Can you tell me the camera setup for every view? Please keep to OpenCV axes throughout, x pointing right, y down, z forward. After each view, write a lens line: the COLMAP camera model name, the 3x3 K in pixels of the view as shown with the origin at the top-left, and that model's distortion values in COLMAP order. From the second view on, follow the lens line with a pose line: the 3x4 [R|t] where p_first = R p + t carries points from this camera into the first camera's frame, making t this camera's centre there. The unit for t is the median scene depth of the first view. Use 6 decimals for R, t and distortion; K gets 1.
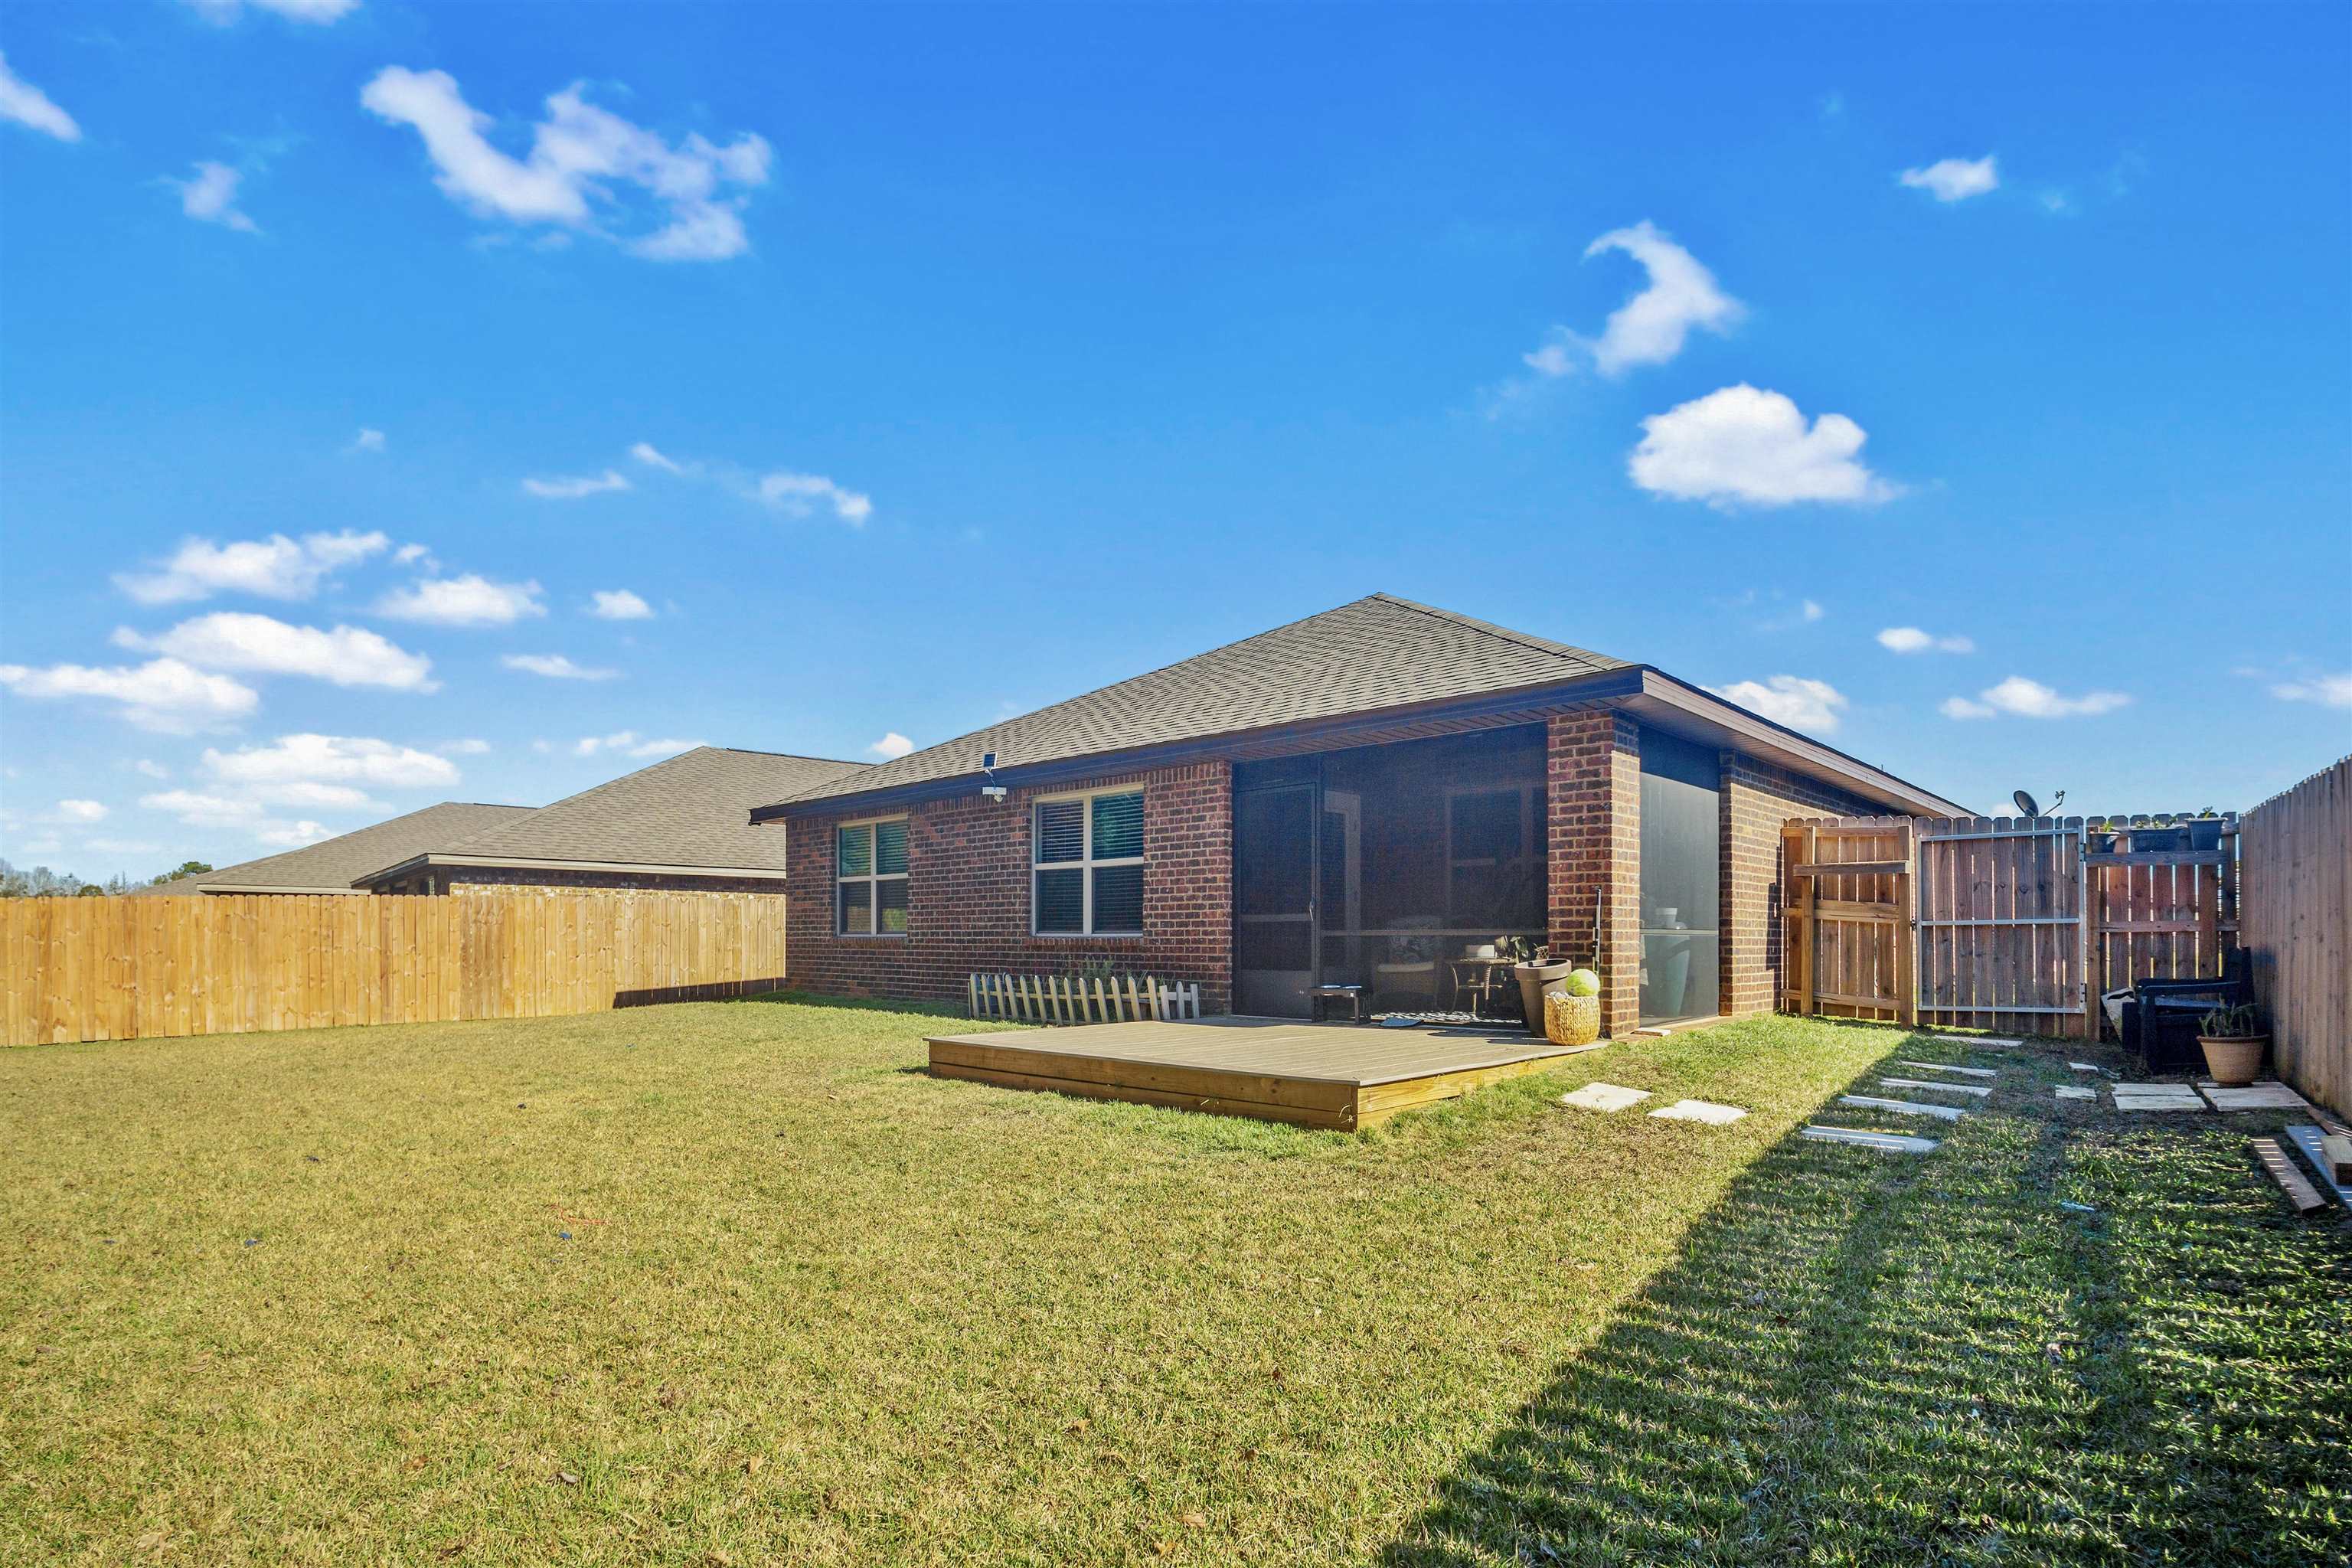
lens RADIAL K [[1150.7, 0, 1176.0], [0, 1150.7, 784.0], [0, 0, 1]] dist [-0.043157, 0.000311]
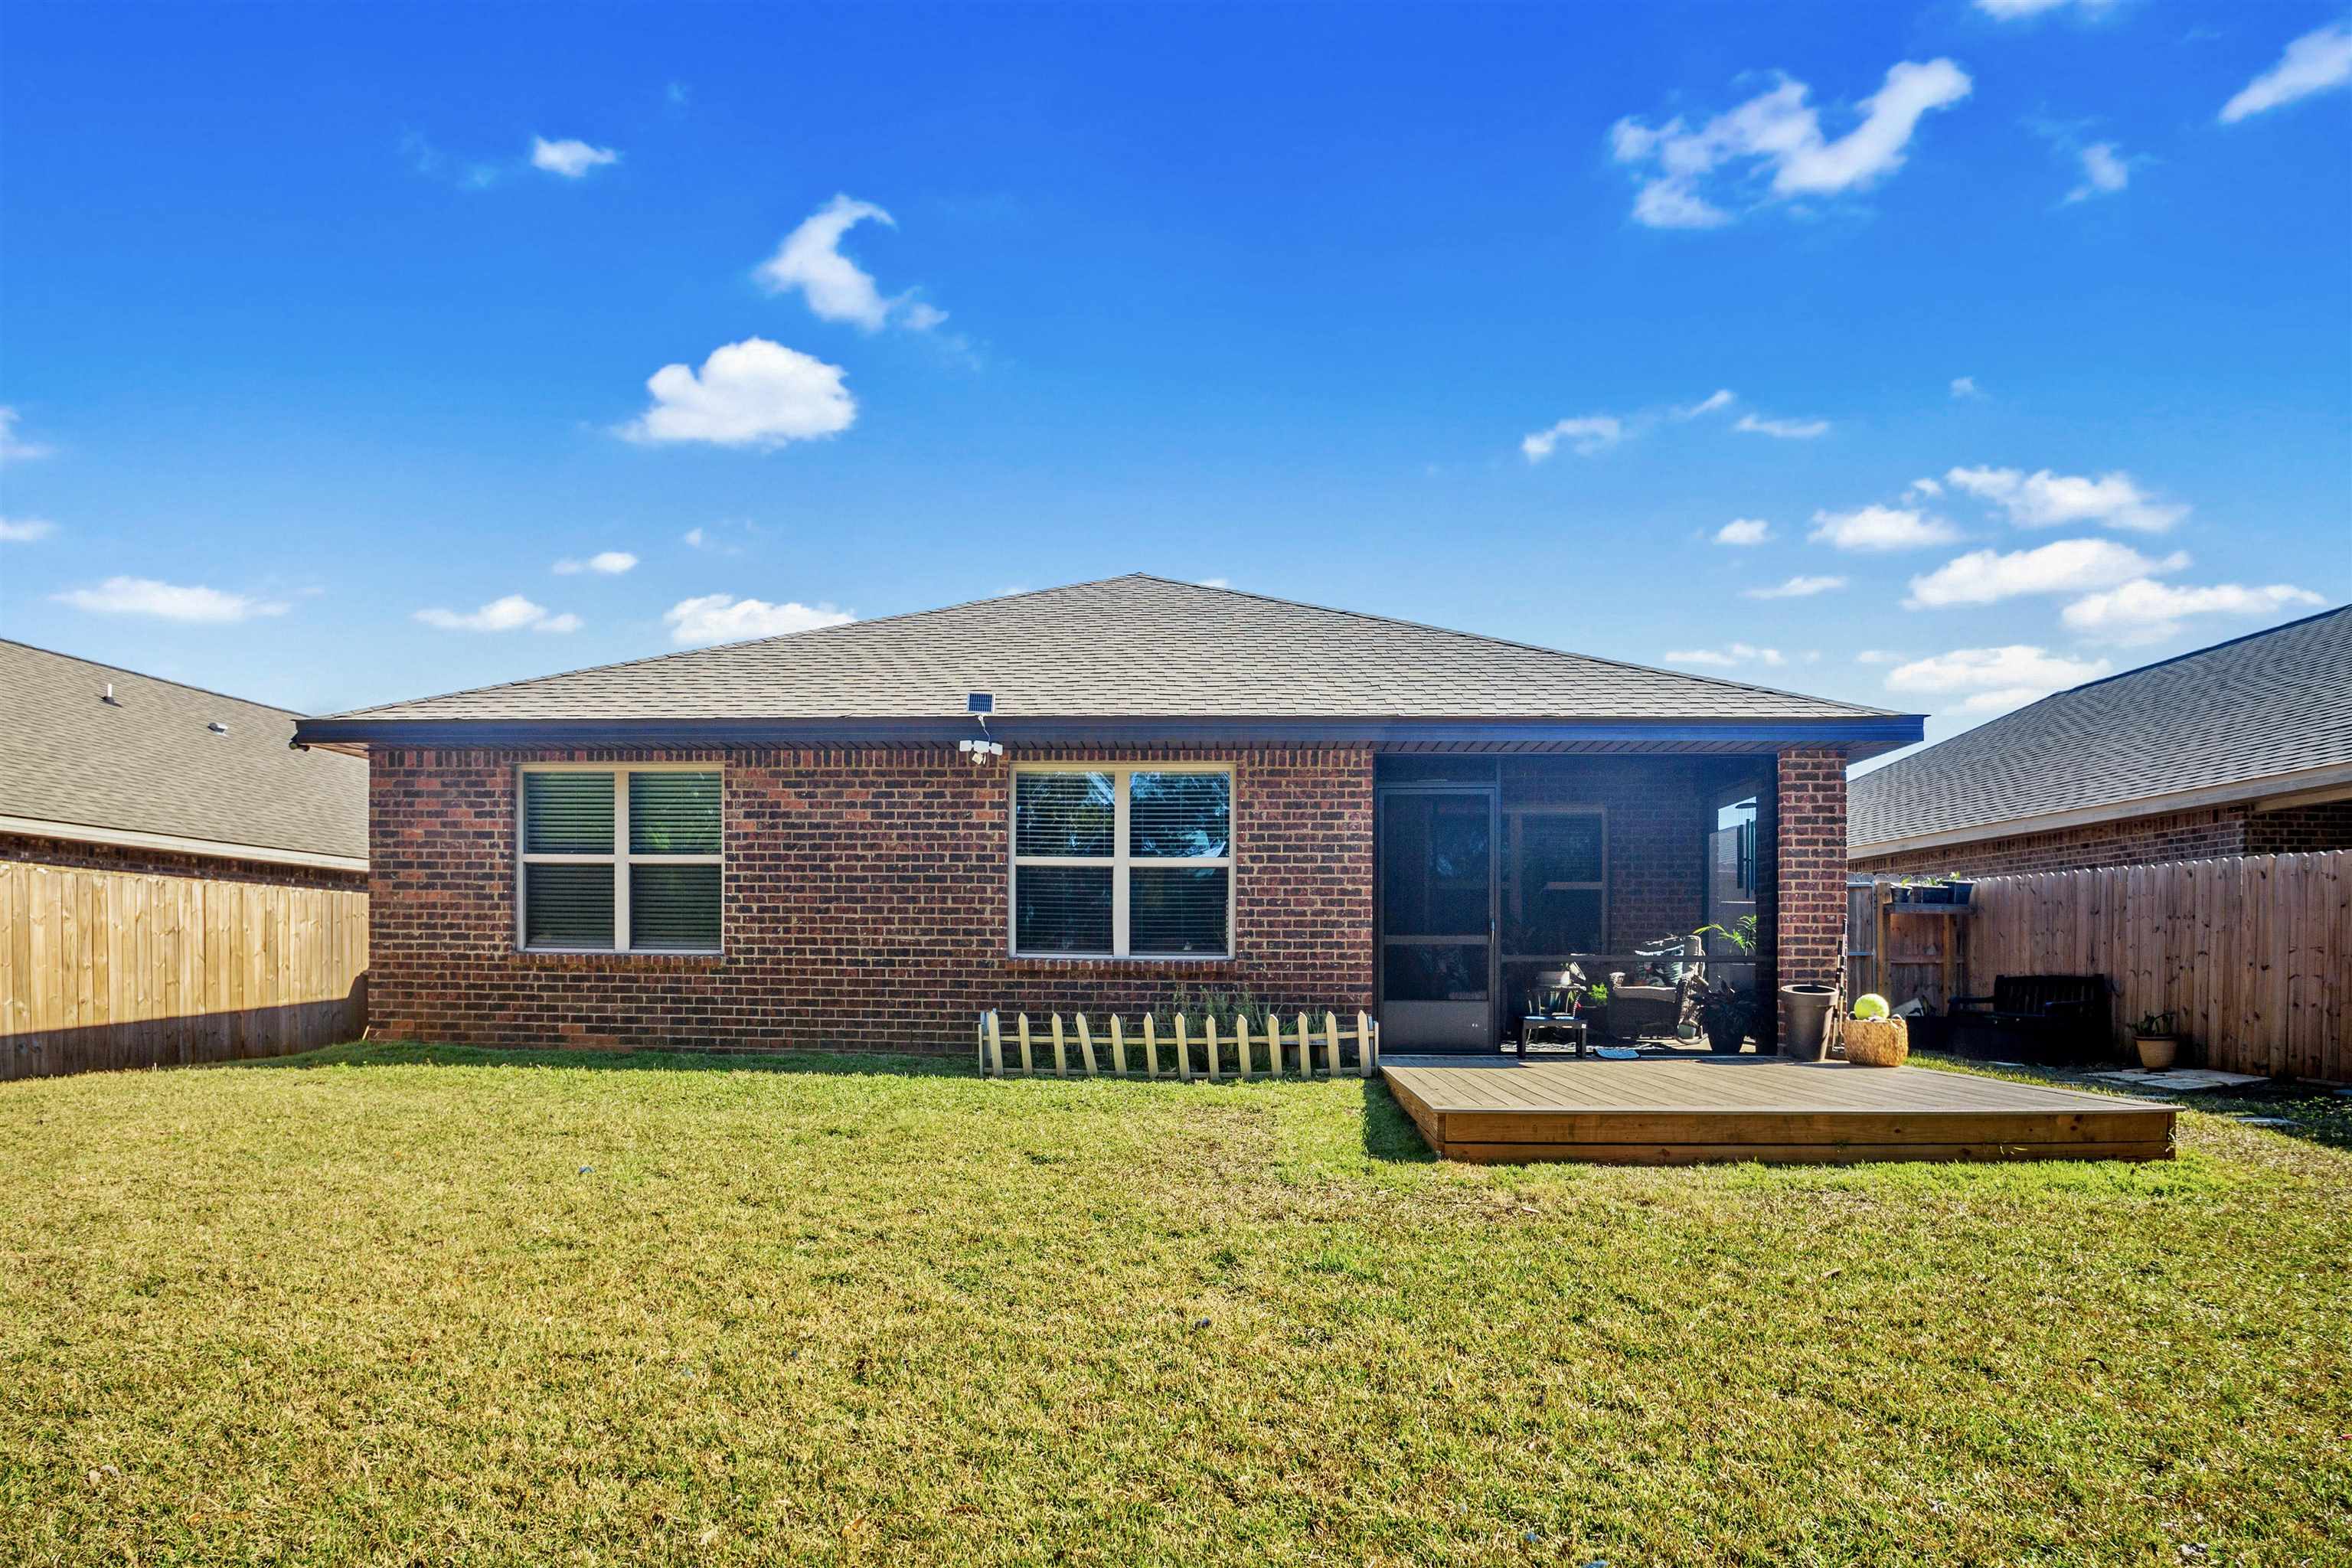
lens RADIAL K [[1150.7, 0, 1176.0], [0, 1150.7, 784.0], [0, 0, 1]] dist [-0.043157, 0.000311]
pose [[0.759752, 0.113491, 0.640232, -0.583927], [-0.095321, 0.993452, -0.062989, 0.069172], [-0.643188, -0.013172, 0.765595, 0.446493]]
